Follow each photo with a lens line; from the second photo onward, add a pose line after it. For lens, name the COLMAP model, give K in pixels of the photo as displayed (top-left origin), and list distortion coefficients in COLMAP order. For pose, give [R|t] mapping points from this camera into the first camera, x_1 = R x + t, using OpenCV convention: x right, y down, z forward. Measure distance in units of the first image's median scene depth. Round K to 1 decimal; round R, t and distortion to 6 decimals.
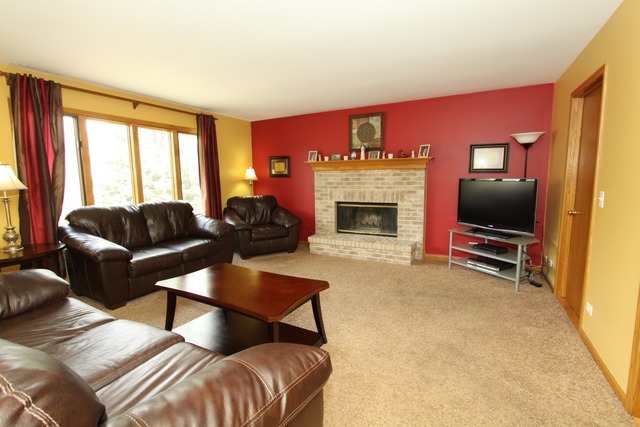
lens RADIAL K [[290.8, 0, 322.4], [0, 290.8, 212.5], [0, 0, 1]] dist [-0.014448, 0.001831]
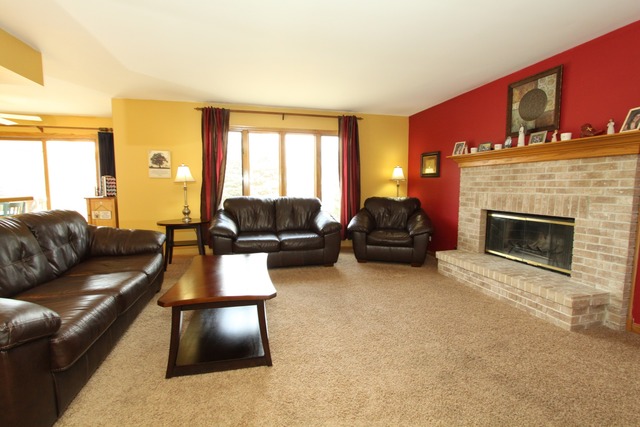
lens RADIAL K [[290.8, 0, 320.1], [0, 290.8, 212.1], [0, 0, 1]] dist [-0.014448, 0.001831]
pose [[0.683643, 0.079607, -0.725462, 0.320137], [-0.095564, 0.995239, 0.019155, -0.006891], [0.723533, 0.056233, 0.687996, 0.243554]]
